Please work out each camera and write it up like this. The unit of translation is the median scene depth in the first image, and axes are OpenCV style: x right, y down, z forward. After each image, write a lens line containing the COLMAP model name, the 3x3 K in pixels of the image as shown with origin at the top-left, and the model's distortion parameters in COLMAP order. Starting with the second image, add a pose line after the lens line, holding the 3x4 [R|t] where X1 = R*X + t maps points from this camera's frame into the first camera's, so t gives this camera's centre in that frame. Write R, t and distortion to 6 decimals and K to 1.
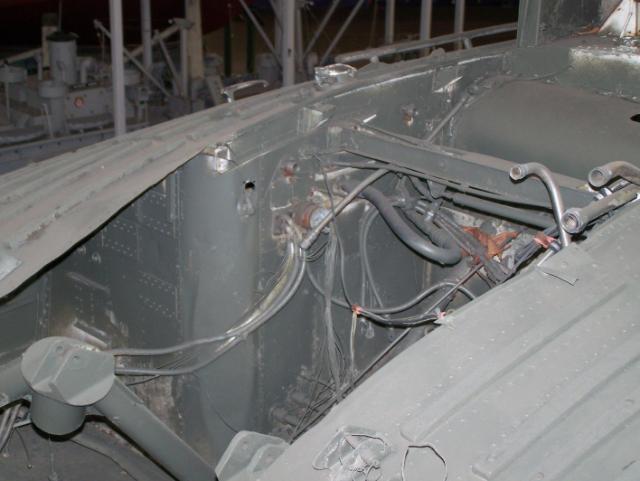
lens RADIAL K [[1184.5, 0, 297.6], [0, 1184.5, 241.4], [0, 0, 1]] dist [-0.186944, 0.940312]
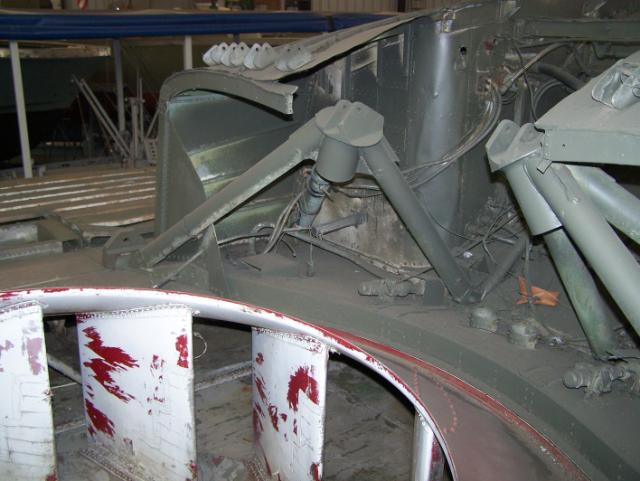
lens RADIAL K [[724.3, 0, 304.3], [0, 724.3, 240.7], [0, 0, 1]] dist [-0.213407, 0.394068]
pose [[0.989578, 0.036426, -0.139318, -0.099447], [-0.043558, 0.997873, -0.048491, 0.223452], [0.137255, 0.054054, 0.989060, 0.144228]]
